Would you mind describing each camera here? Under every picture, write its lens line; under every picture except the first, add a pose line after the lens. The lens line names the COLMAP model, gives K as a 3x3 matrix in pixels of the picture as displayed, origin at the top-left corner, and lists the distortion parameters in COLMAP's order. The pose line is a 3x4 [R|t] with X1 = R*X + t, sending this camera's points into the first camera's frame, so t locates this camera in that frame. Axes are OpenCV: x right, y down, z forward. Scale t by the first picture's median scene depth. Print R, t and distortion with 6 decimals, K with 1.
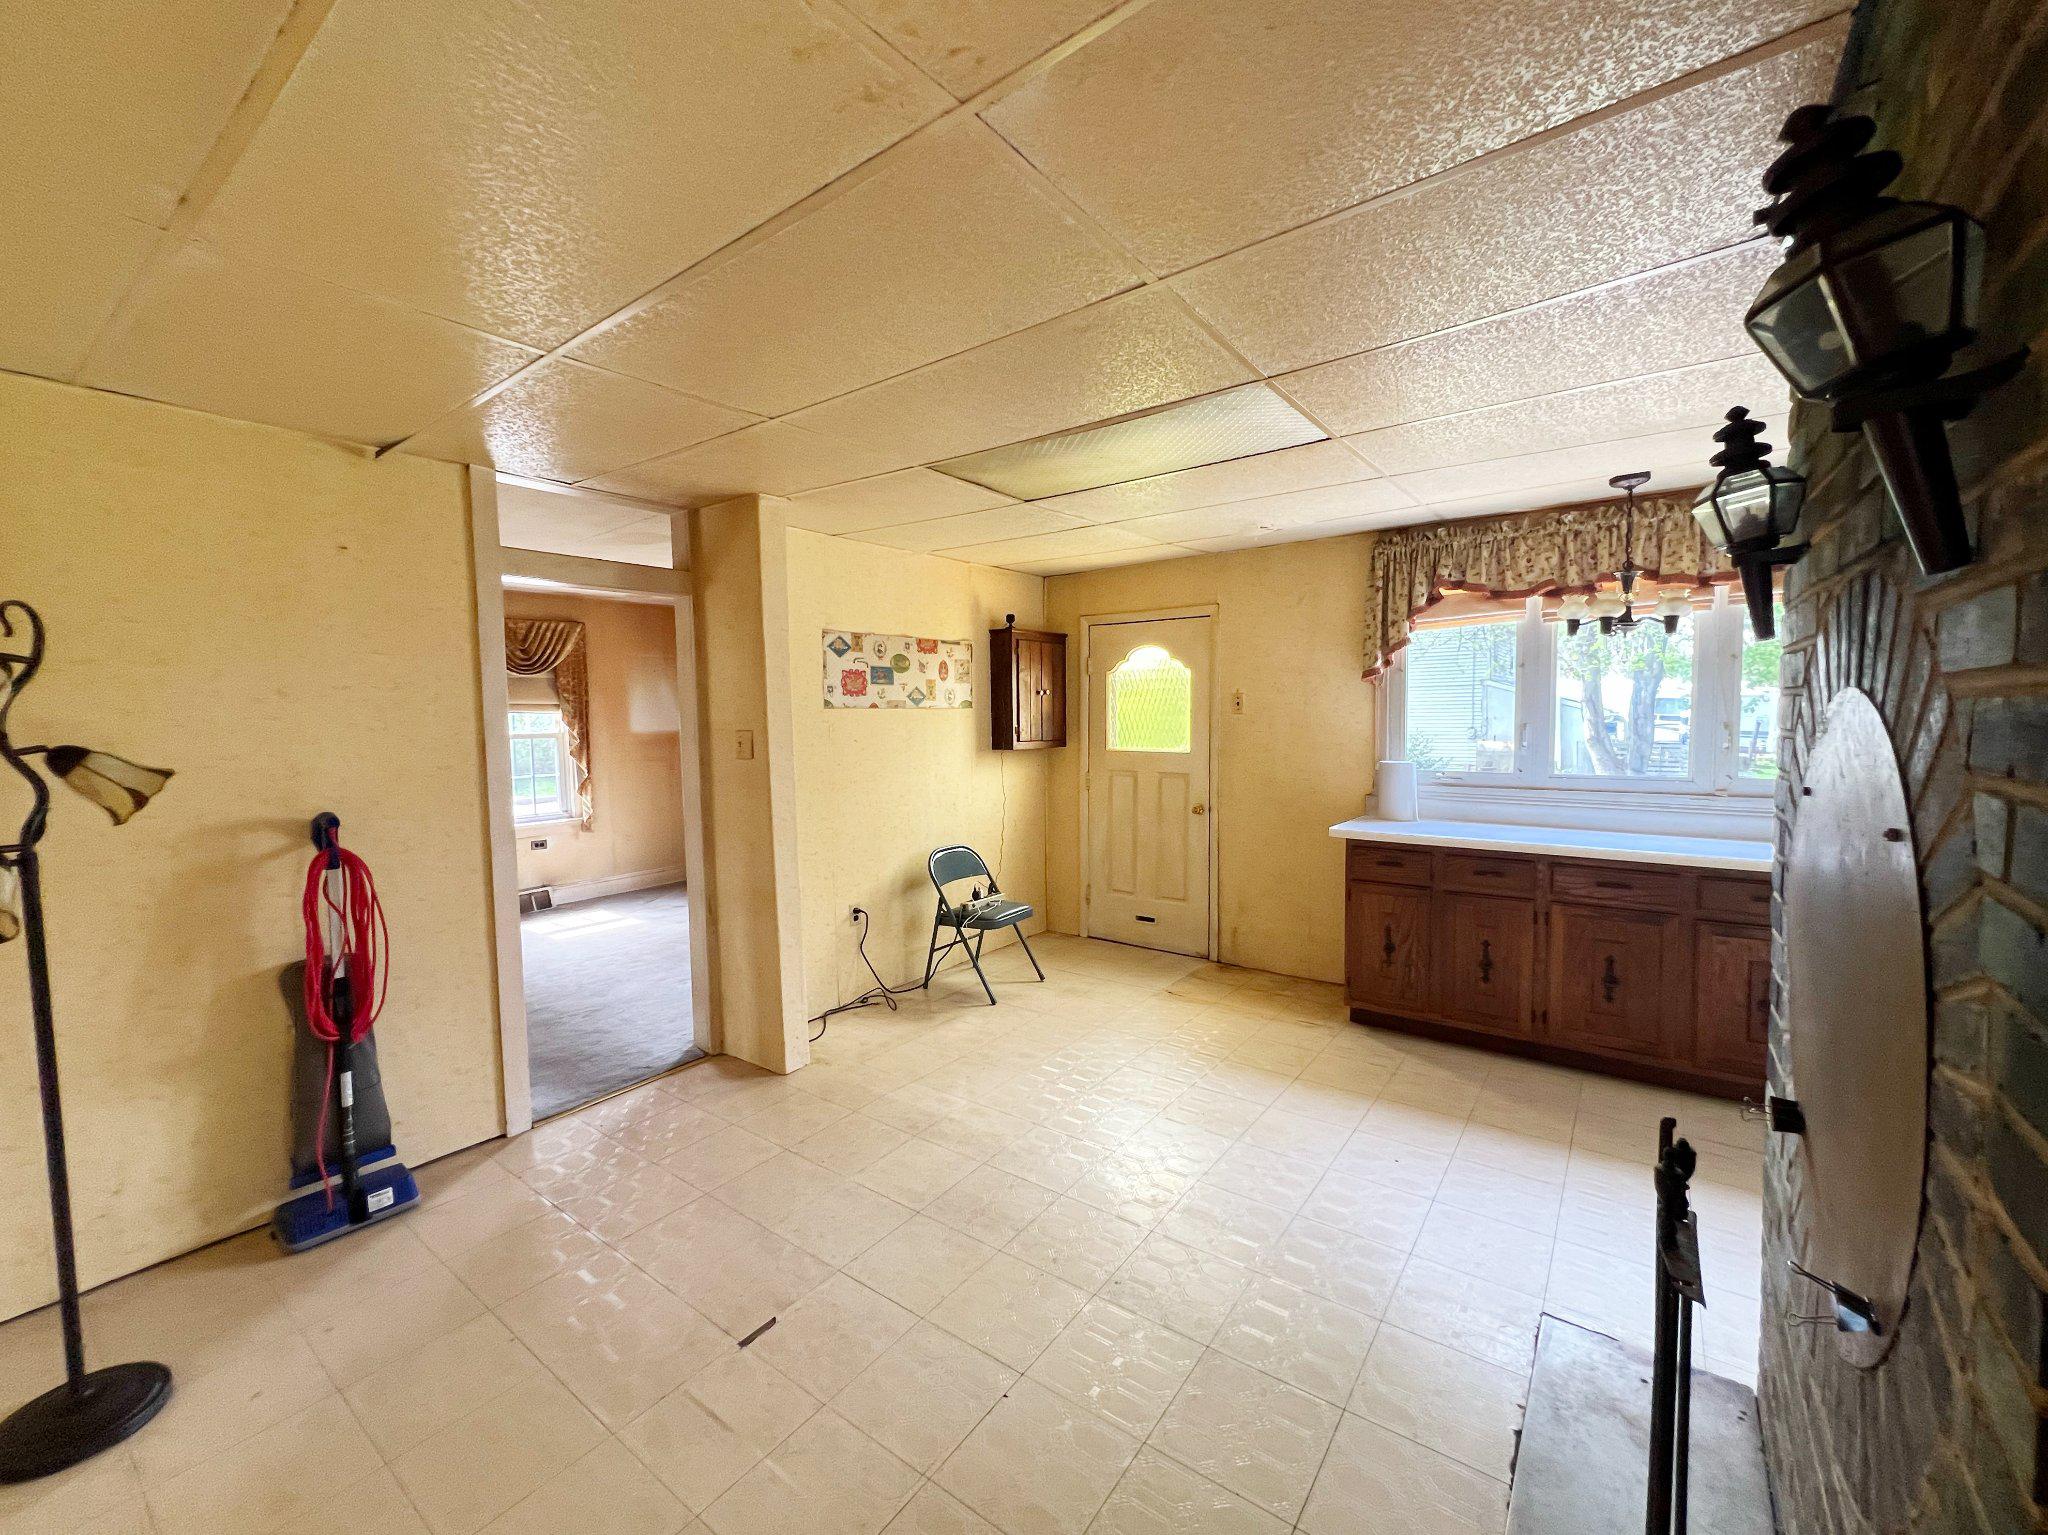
lens RADIAL K [[827.8, 0, 1006.8], [0, 827.8, 765.9], [0, 0, 1]] dist [-0.004477, 0.001102]
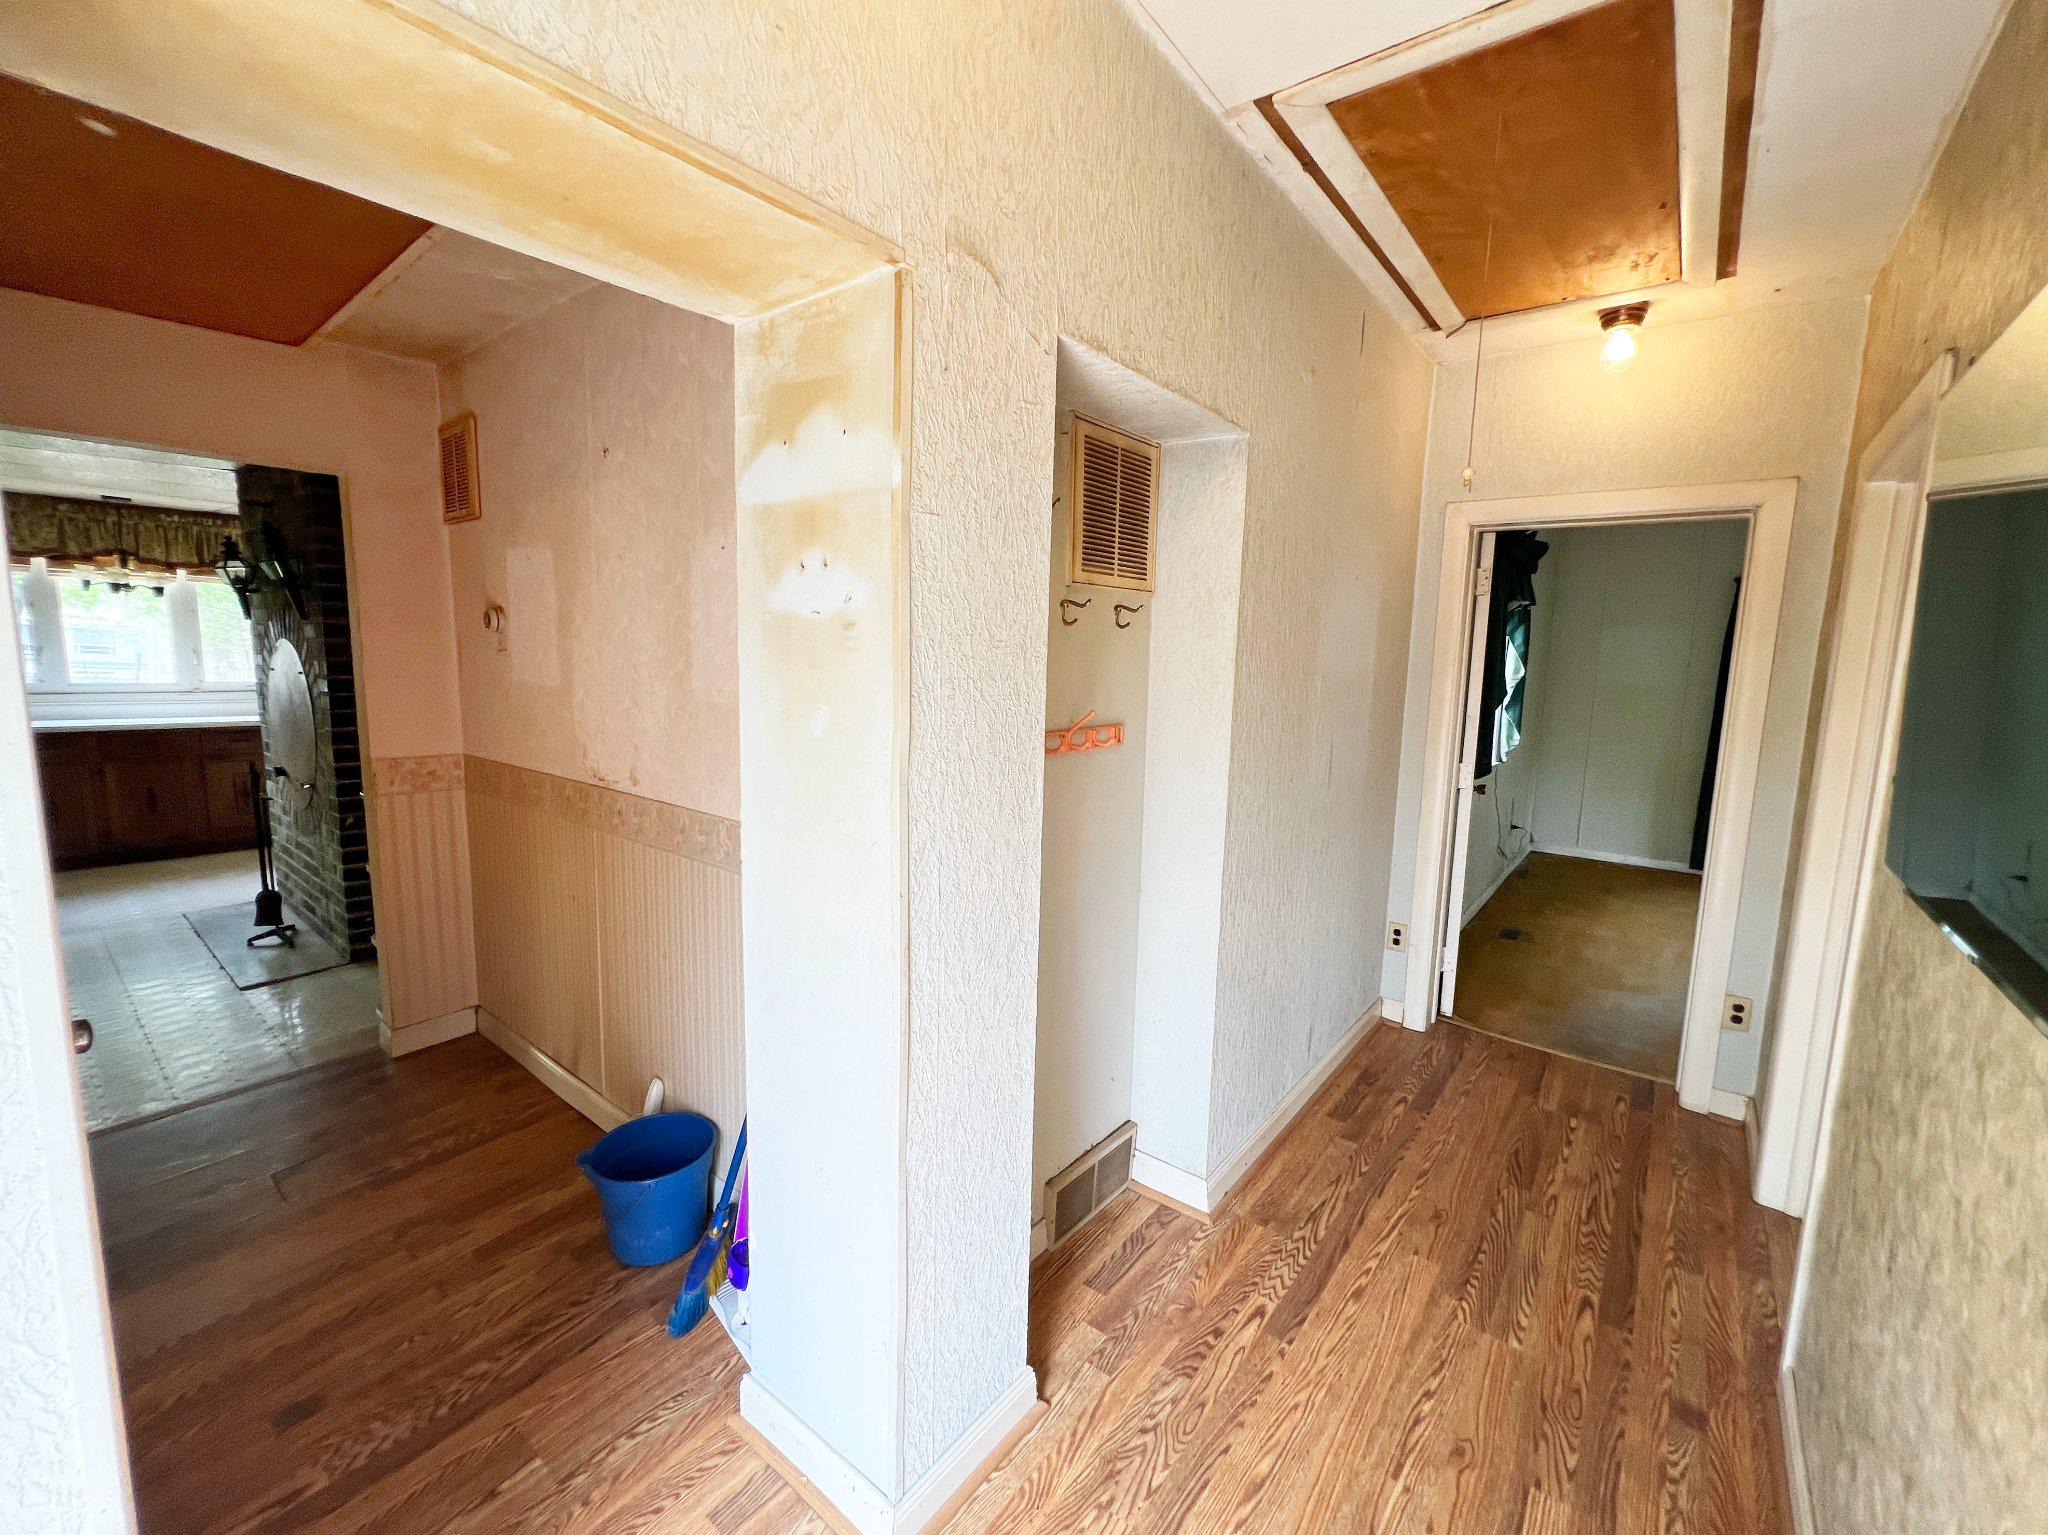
lens RADIAL K [[827.8, 0, 1025.0], [0, 827.8, 761.0], [0, 0, 1]] dist [-0.004477, 0.001102]
pose [[0.005064, -0.110038, 0.993914, -0.912004], [0.036352, 0.993291, 0.109784, 0.056071], [-0.999326, 0.035575, 0.009031, -0.790506]]
